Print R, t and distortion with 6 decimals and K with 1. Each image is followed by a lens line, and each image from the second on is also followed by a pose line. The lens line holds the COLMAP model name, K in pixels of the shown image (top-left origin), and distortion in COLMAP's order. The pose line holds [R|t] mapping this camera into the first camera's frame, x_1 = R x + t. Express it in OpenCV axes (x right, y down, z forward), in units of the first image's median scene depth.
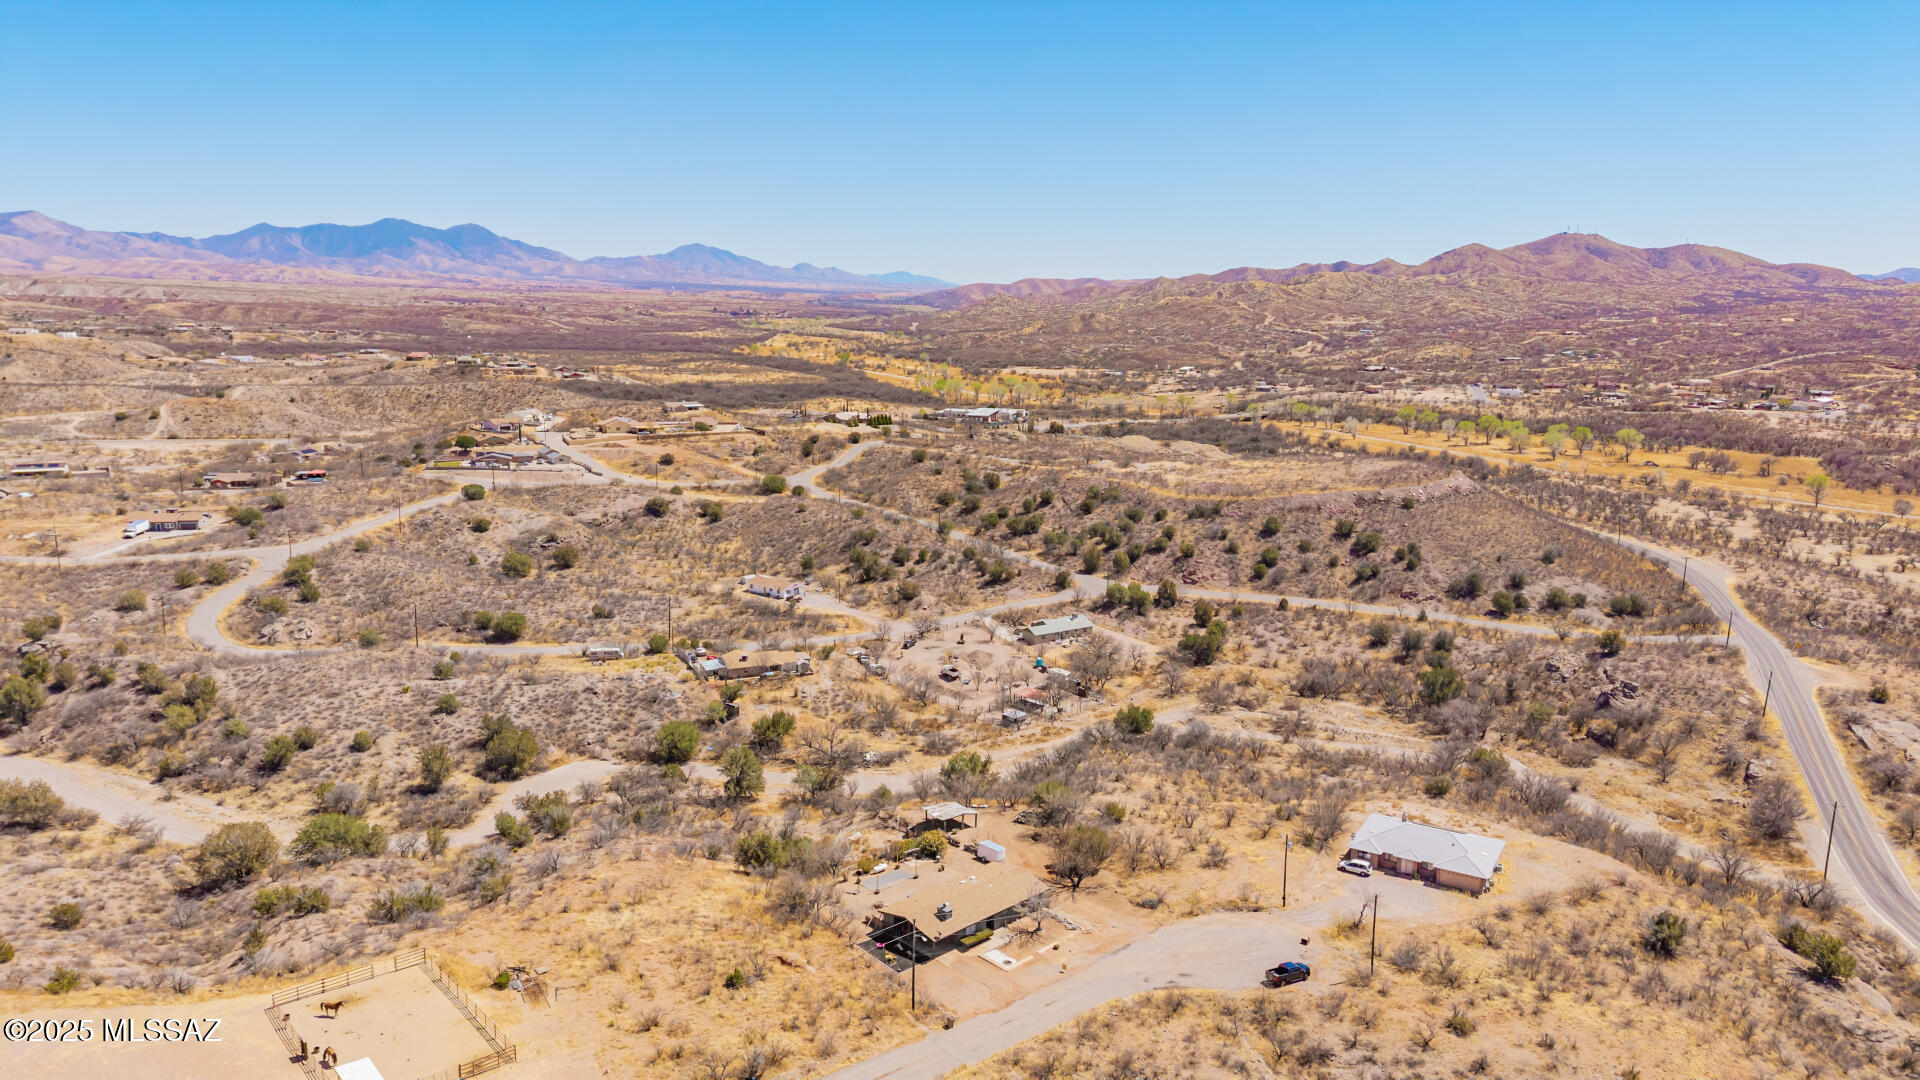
lens RADIAL K [[1274.6, 0, 960.2], [0, 1274.6, 546.4], [0, 0, 1]] dist [0.037554, -0.043958]
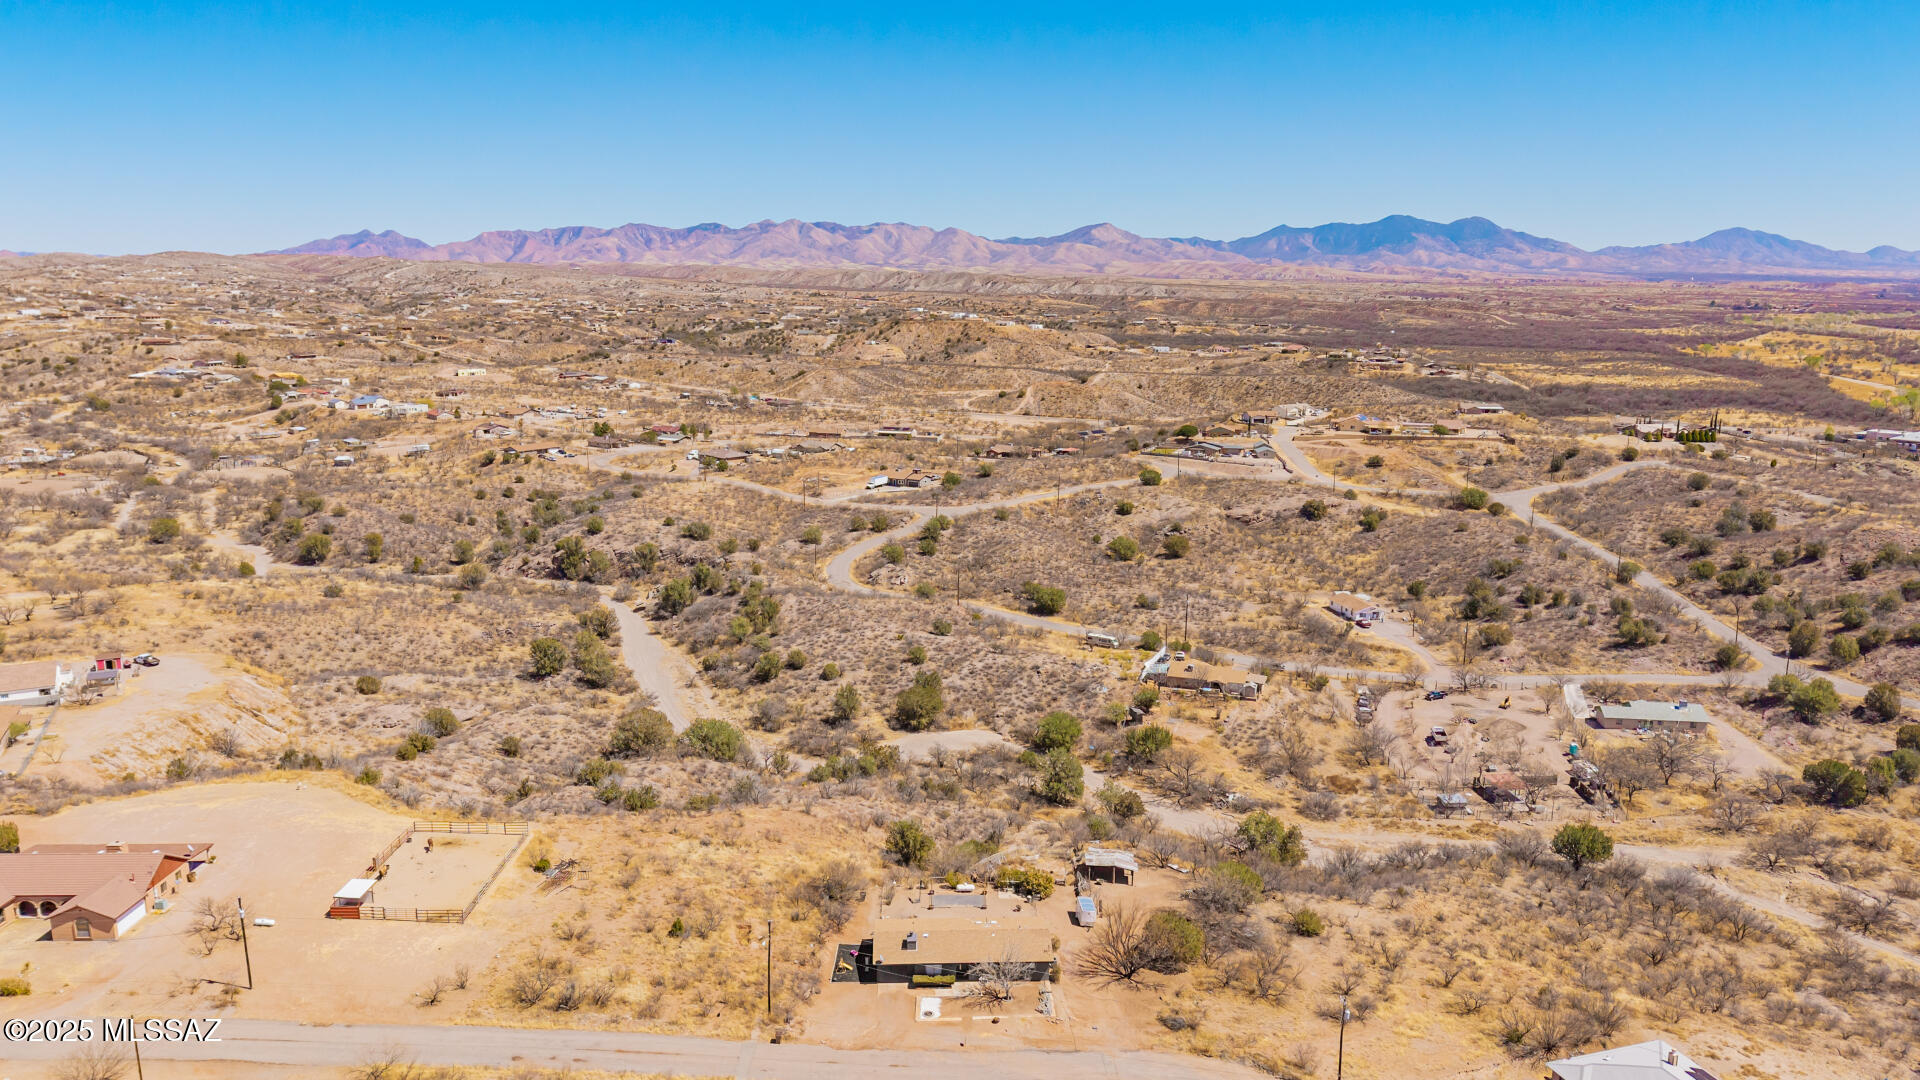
lens RADIAL K [[1274.6, 0, 957.1], [0, 1274.6, 626.8], [0, 0, 1]] dist [0.037554, -0.043958]
pose [[0.746587, 0.163163, -0.644969, 0.194259], [-0.122316, 0.986598, 0.107999, -0.015383], [0.653946, -0.001741, 0.756539, 0.107620]]
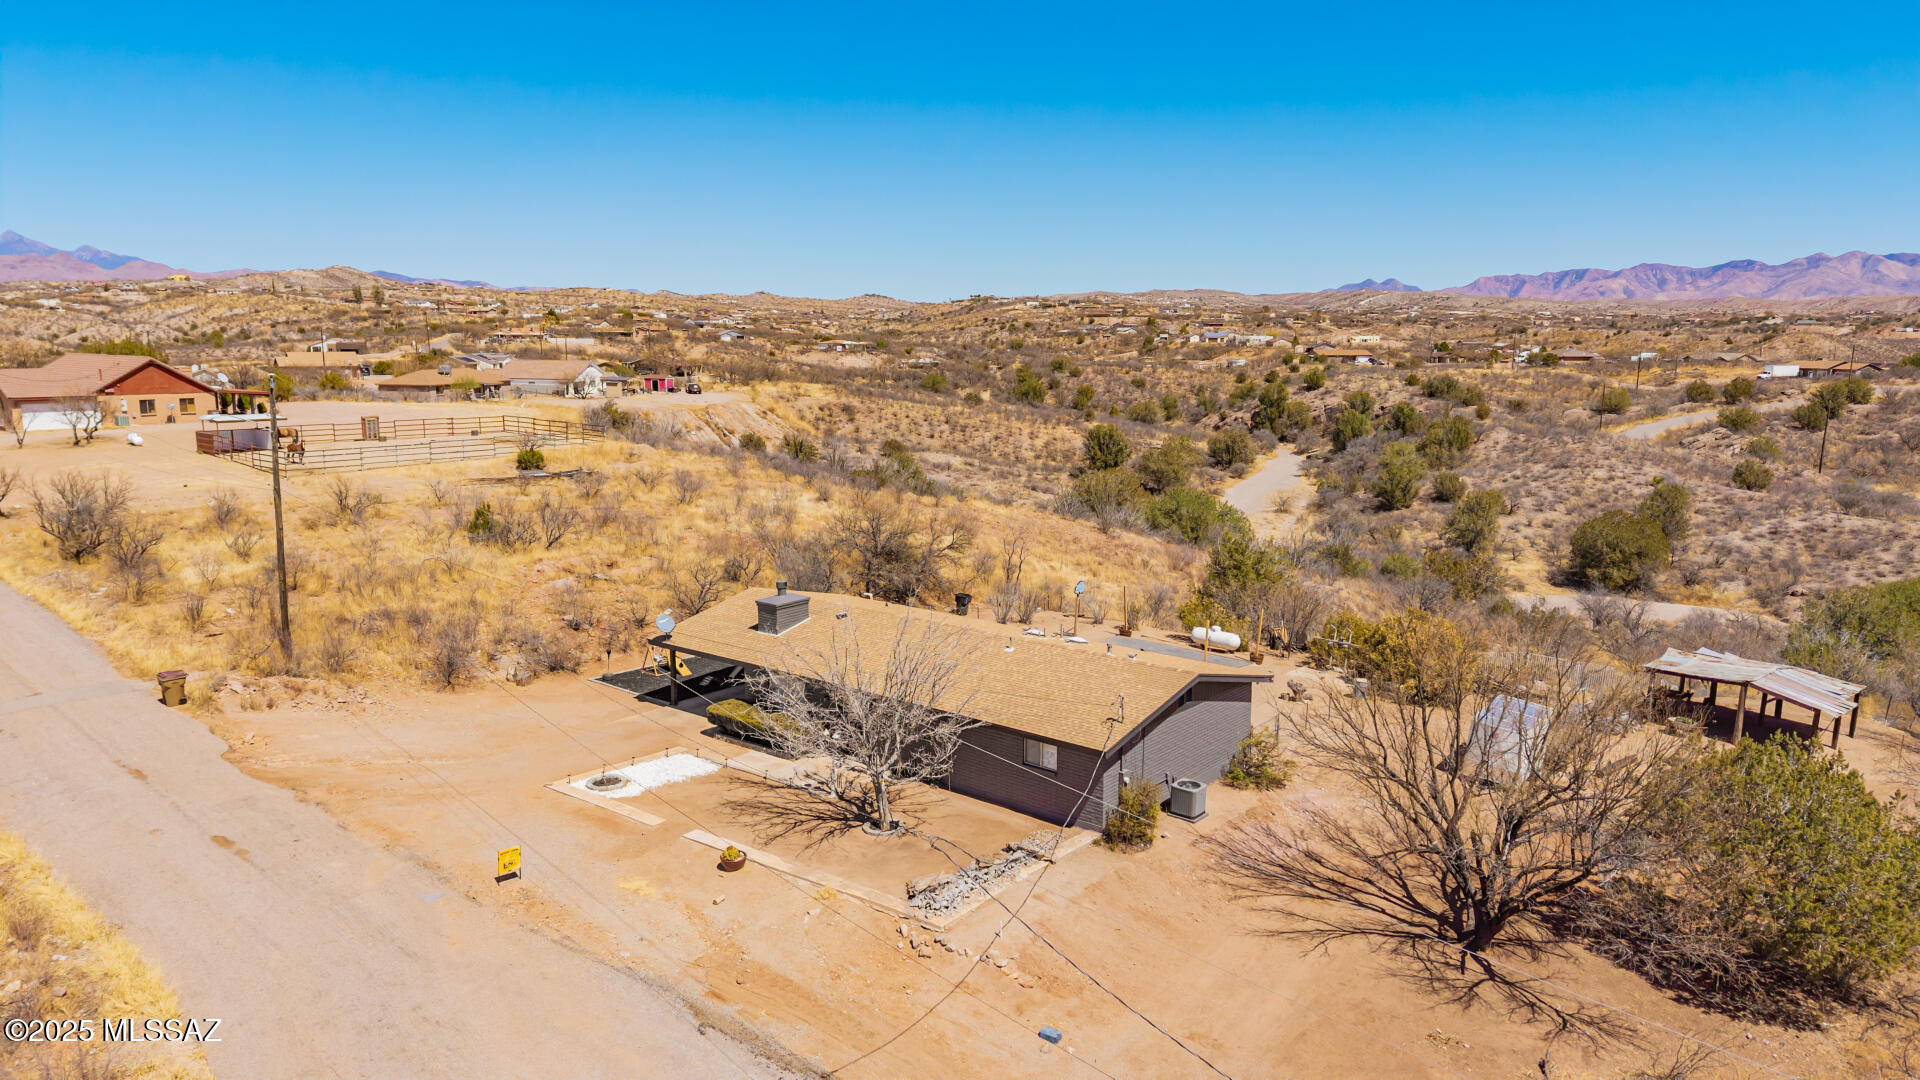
lens RADIAL K [[1274.6, 0, 954.7], [0, 1274.6, 543.0], [0, 0, 1]] dist [0.037554, -0.043958]
pose [[0.117384, 0.152172, -0.981359, 0.096833], [-0.192904, 0.972862, 0.127780, 0.075322], [0.974171, 0.174308, 0.143553, 0.336030]]
